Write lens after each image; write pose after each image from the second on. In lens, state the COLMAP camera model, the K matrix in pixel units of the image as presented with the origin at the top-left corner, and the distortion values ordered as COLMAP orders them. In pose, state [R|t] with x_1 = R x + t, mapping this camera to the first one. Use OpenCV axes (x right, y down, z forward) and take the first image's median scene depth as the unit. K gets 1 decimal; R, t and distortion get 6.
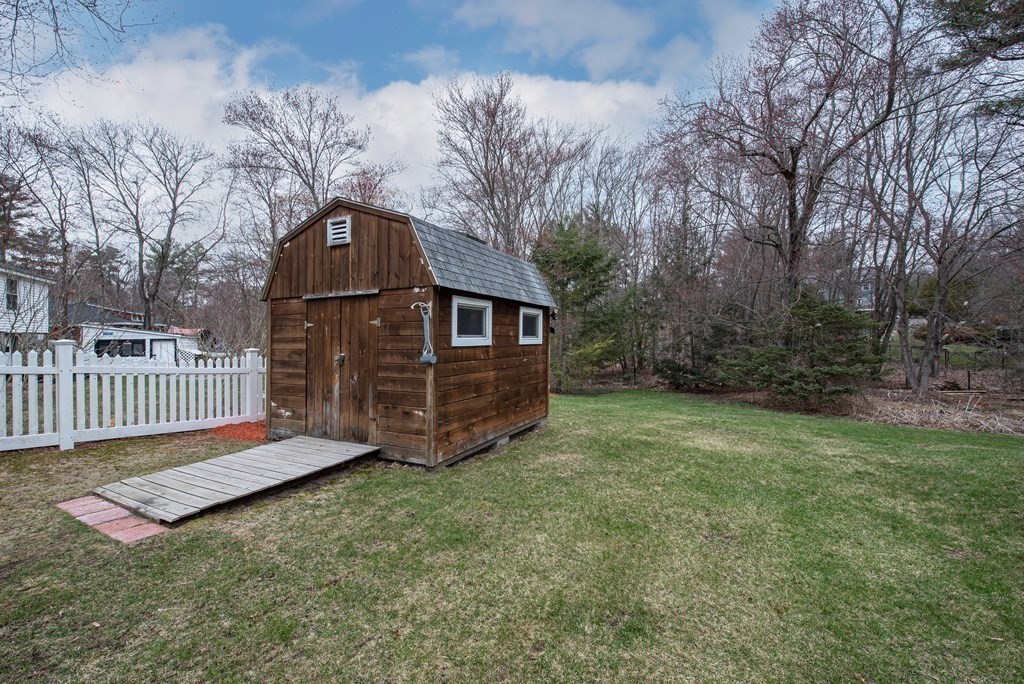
lens RADIAL K [[407.0, 0, 513.1], [0, 407.0, 346.4], [0, 0, 1]] dist [-0.010853, -0.003702]
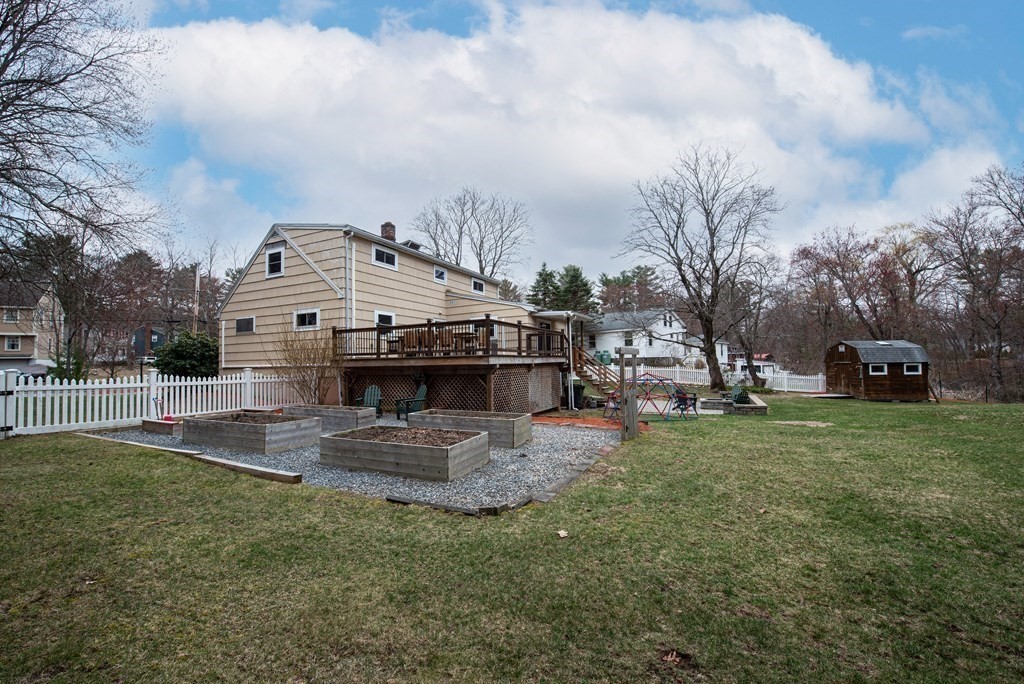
lens RADIAL K [[407.0, 0, 513.1], [0, 407.0, 346.4], [0, 0, 1]] dist [-0.010853, -0.003702]
pose [[0.378982, -0.033309, -0.924804, 2.303415], [-0.005046, 0.999263, -0.038059, -0.115278], [0.925390, 0.019090, 0.378534, -4.041961]]
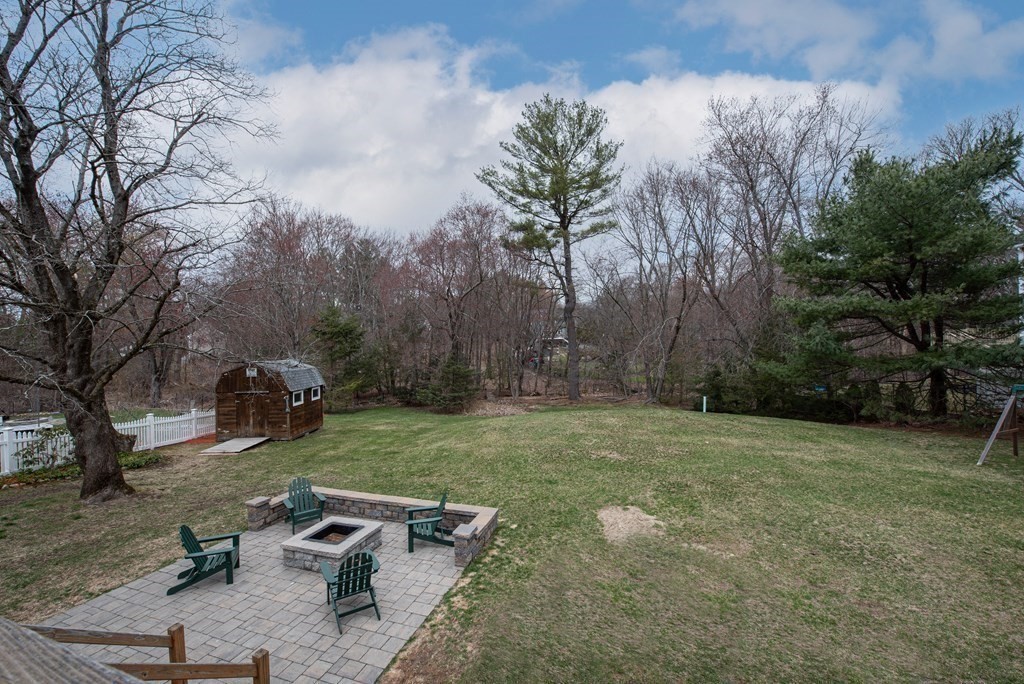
lens RADIAL K [[407.0, 0, 513.1], [0, 407.0, 346.4], [0, 0, 1]] dist [-0.010853, -0.003702]
pose [[0.862766, -0.005228, 0.505576, -0.256688], [0.019136, 0.999568, -0.022320, -0.370373], [-0.505240, 0.028931, 0.862494, -2.759716]]
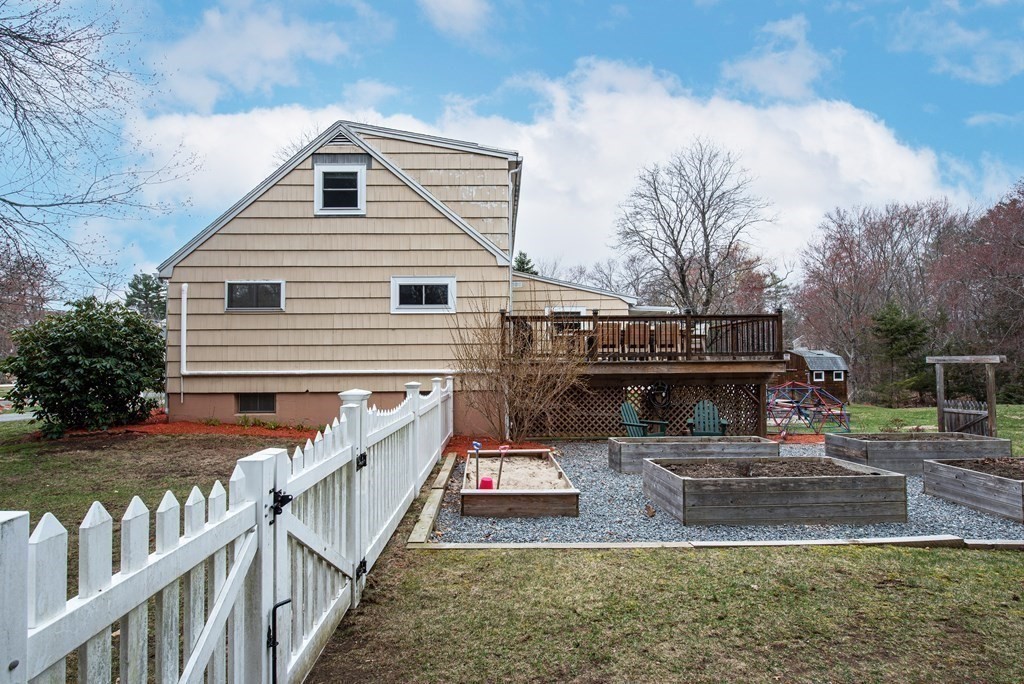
lens RADIAL K [[477.8, 0, 513.3], [0, 477.8, 348.2], [0, 0, 1]] dist [0.000086, 0.000054]
pose [[0.759266, -0.016464, -0.650573, 0.813914], [-0.013778, 0.999049, -0.041362, -0.104001], [0.650635, 0.040368, 0.758317, -5.480060]]
